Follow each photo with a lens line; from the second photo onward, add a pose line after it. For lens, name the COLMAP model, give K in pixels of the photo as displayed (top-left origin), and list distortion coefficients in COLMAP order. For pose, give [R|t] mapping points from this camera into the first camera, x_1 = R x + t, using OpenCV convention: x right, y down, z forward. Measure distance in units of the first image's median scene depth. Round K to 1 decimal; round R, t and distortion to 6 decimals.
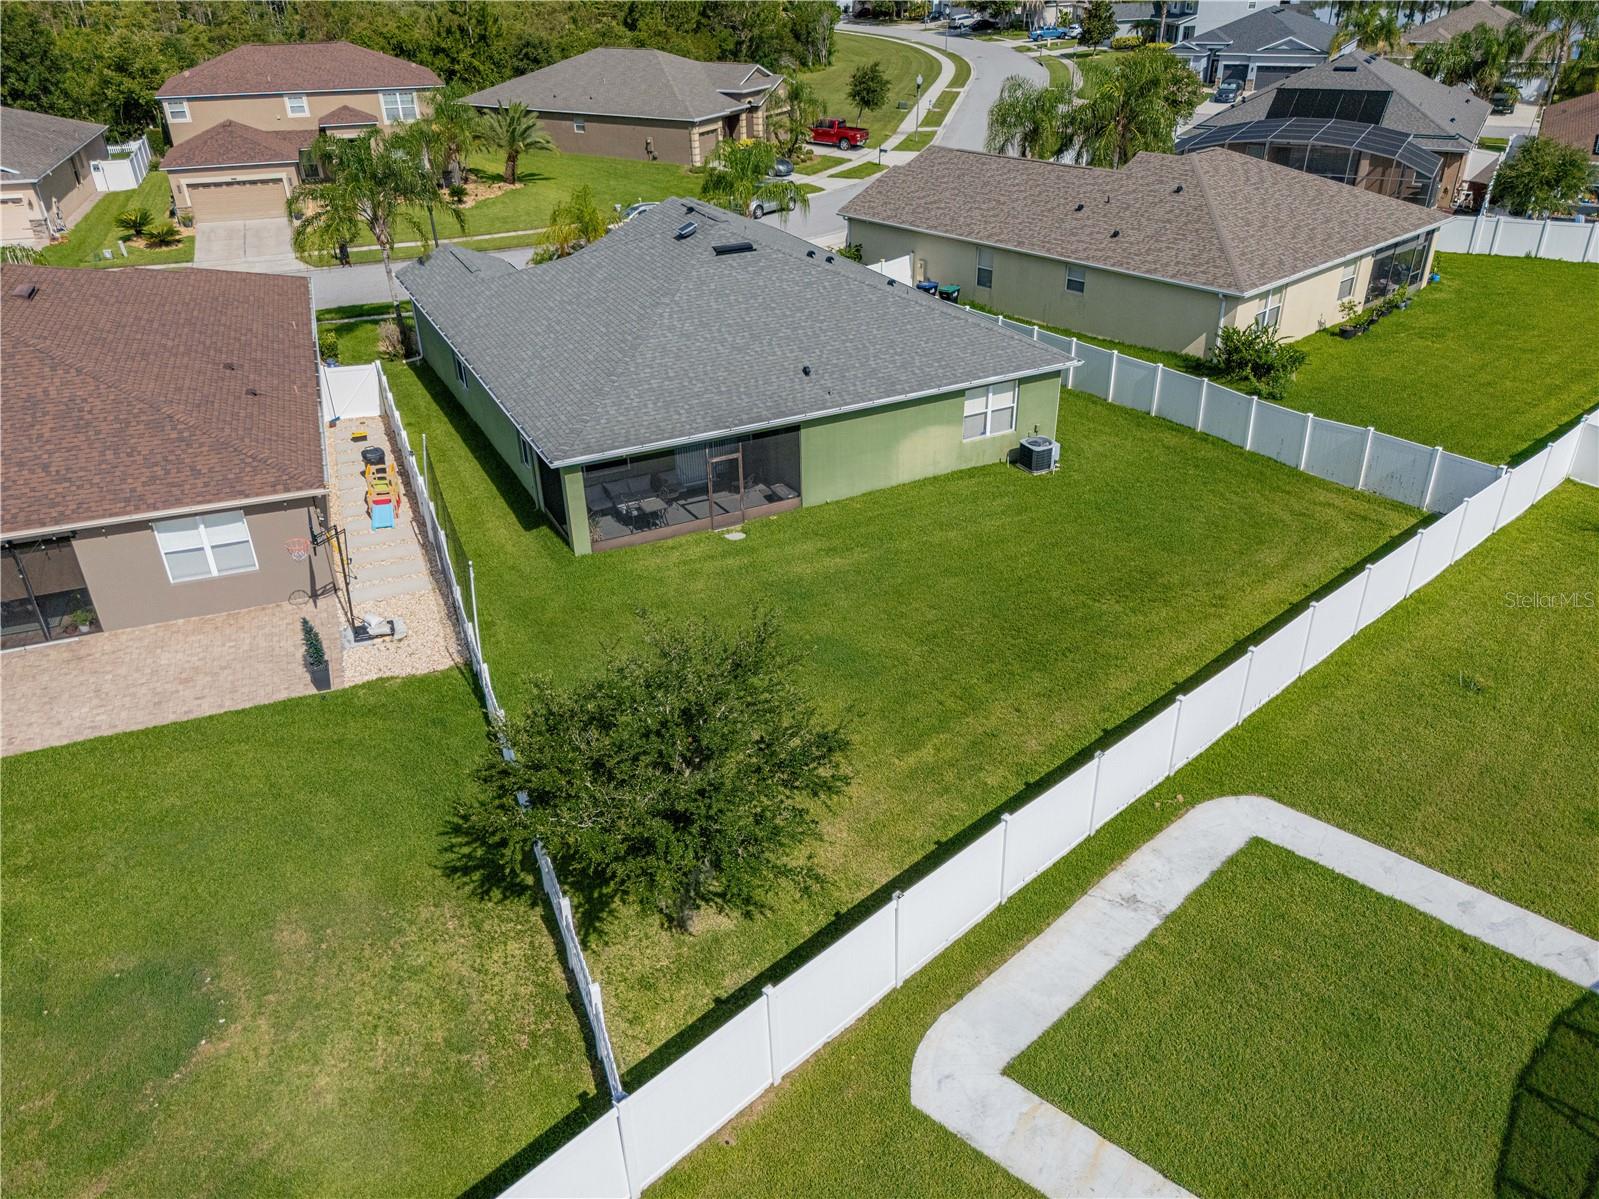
lens RADIAL K [[1171.4, 0, 806.0], [0, 1171.4, 594.5], [0, 0, 1]] dist [0.089560, -0.062111]
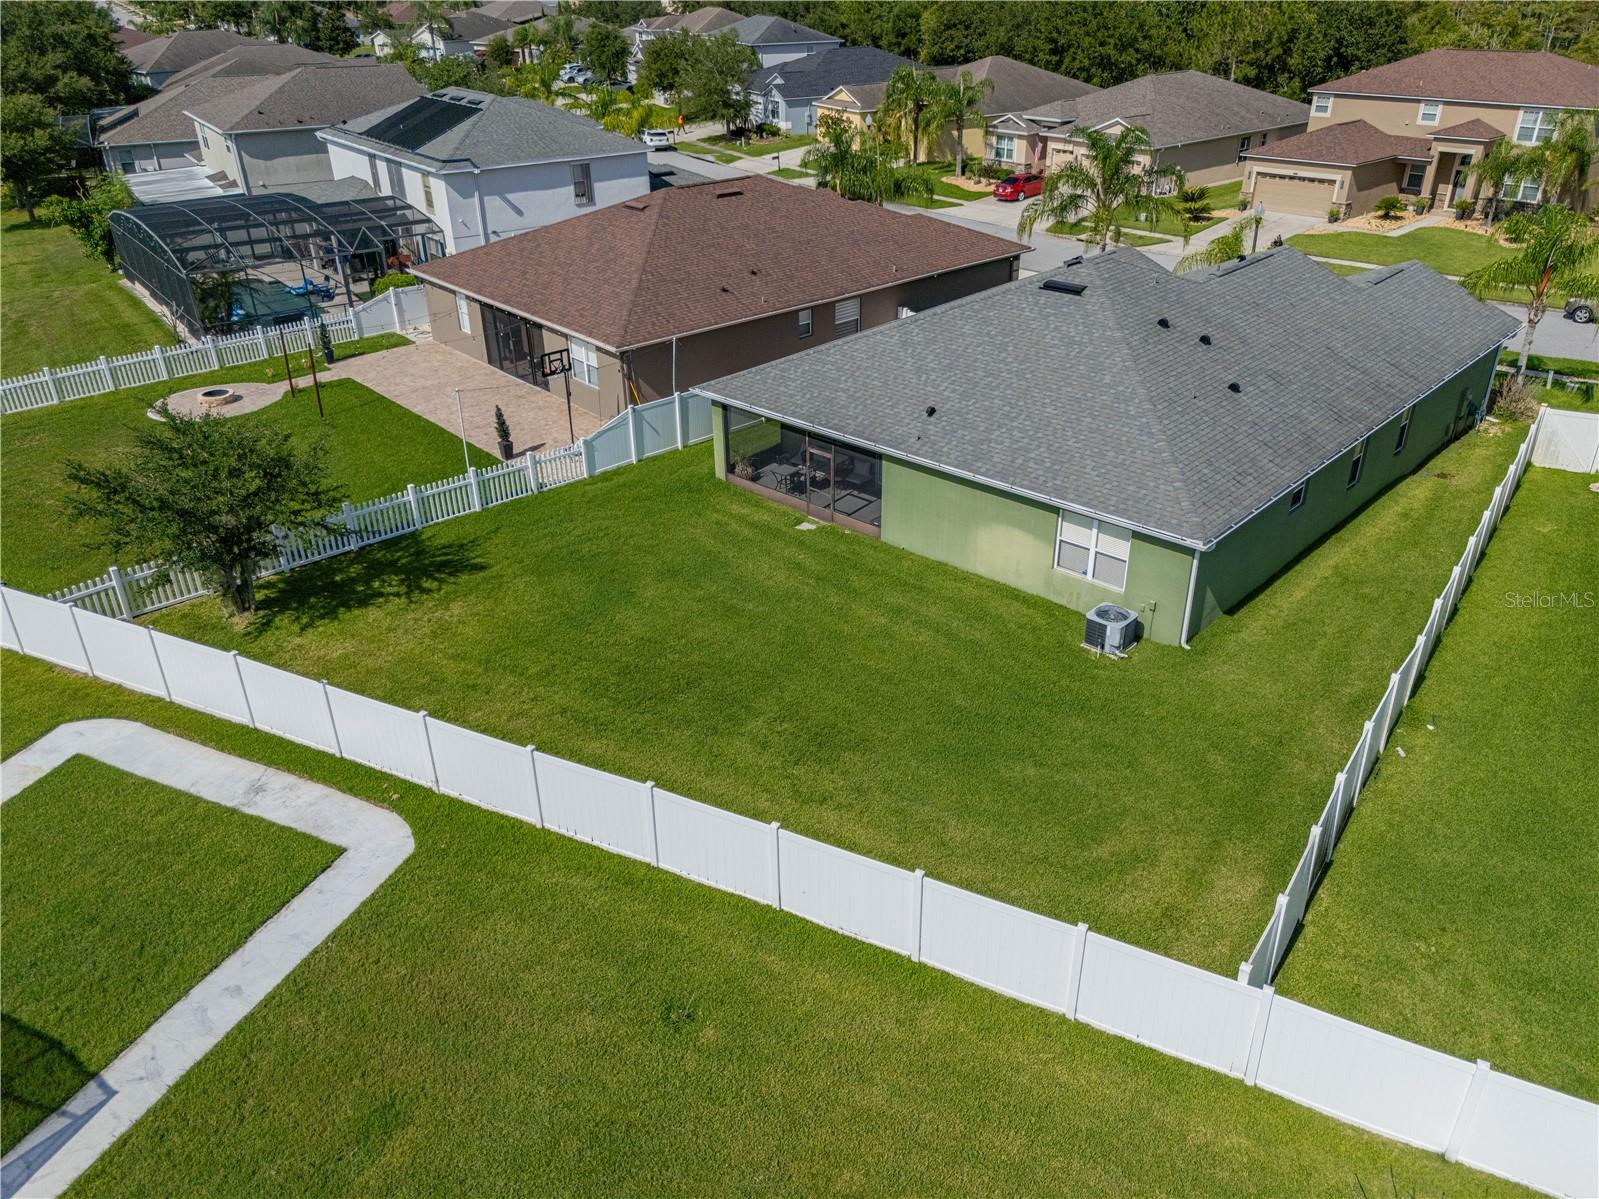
lens RADIAL K [[1171.4, 0, 806.0], [0, 1171.4, 594.5], [0, 0, 1]] dist [0.089560, -0.062111]
pose [[0.354864, 0.455146, -0.816648, 0.743240], [-0.450349, 0.848695, 0.277314, -0.261699], [0.819303, 0.269367, 0.506146, 0.446502]]
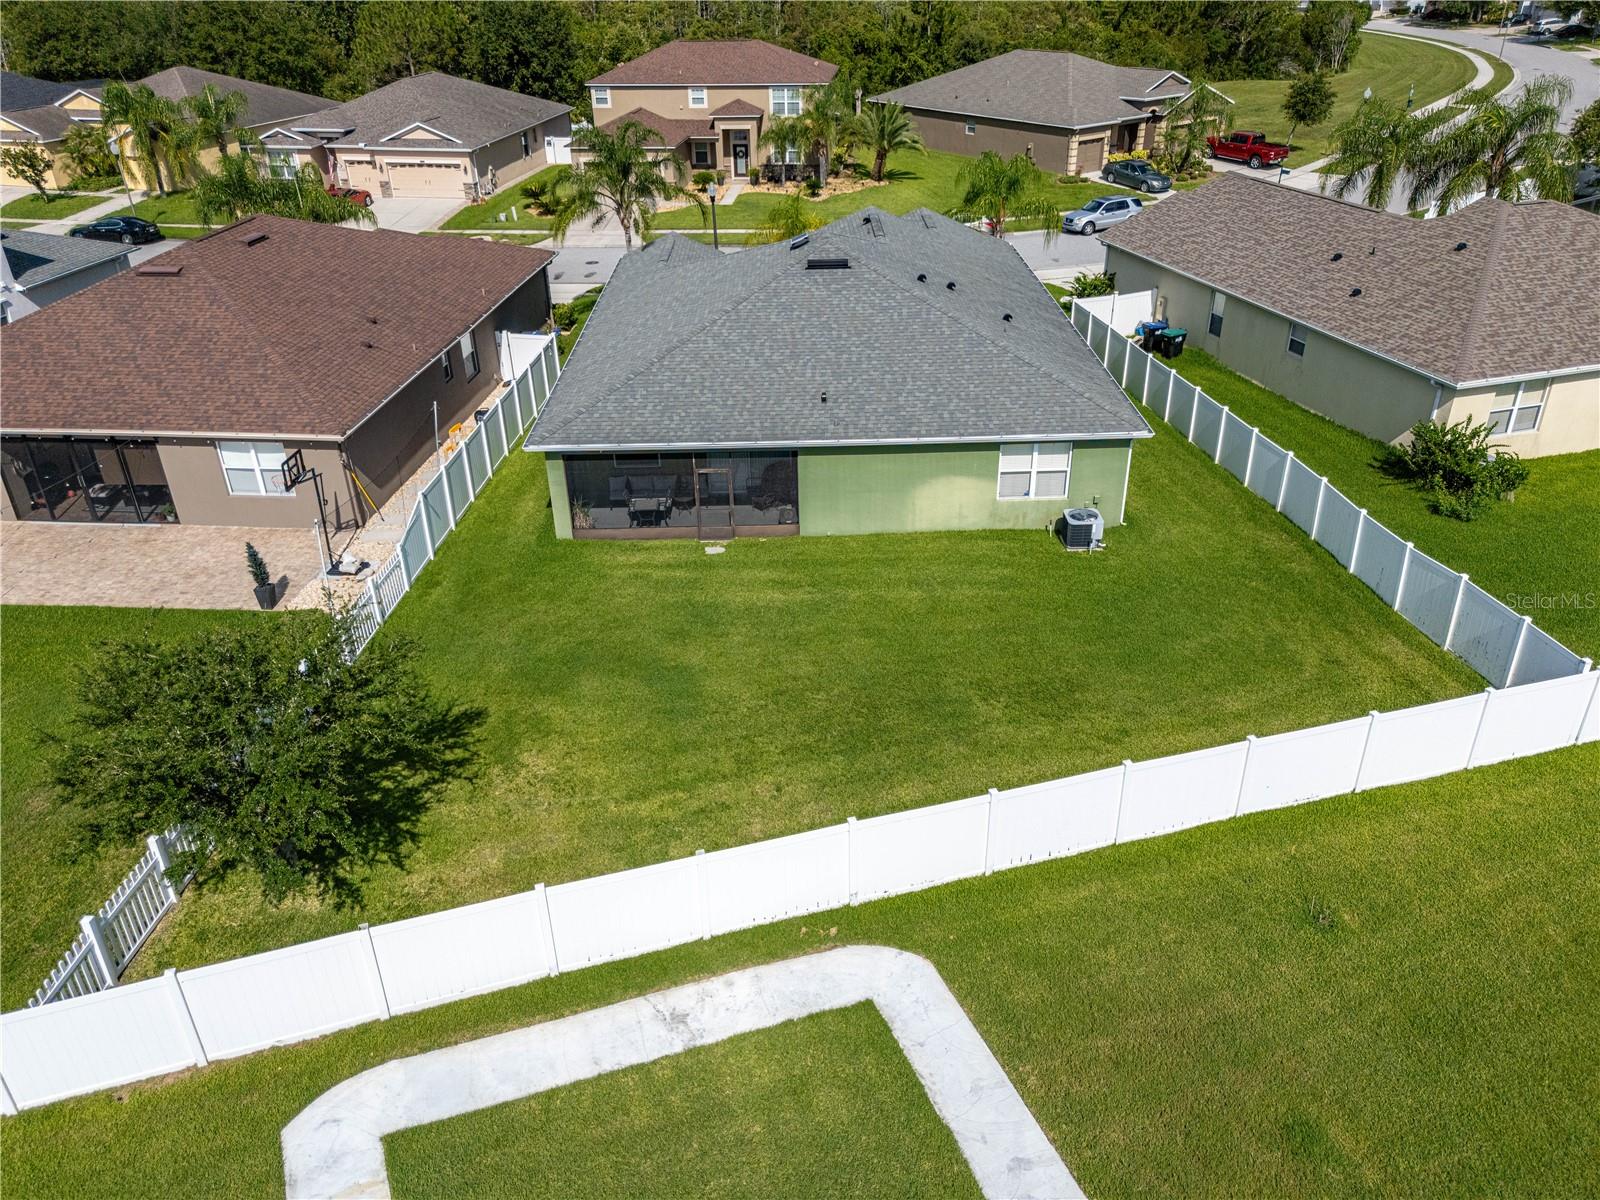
lens RADIAL K [[1172.2, 0, 806.5], [0, 1172.2, 595.0], [0, 0, 1]] dist [0.089560, -0.062111]
pose [[0.902284, 0.209769, -0.376671, 0.356069], [-0.208793, 0.976973, 0.043932, -0.066329], [0.377213, 0.039008, 0.925305, 0.103663]]
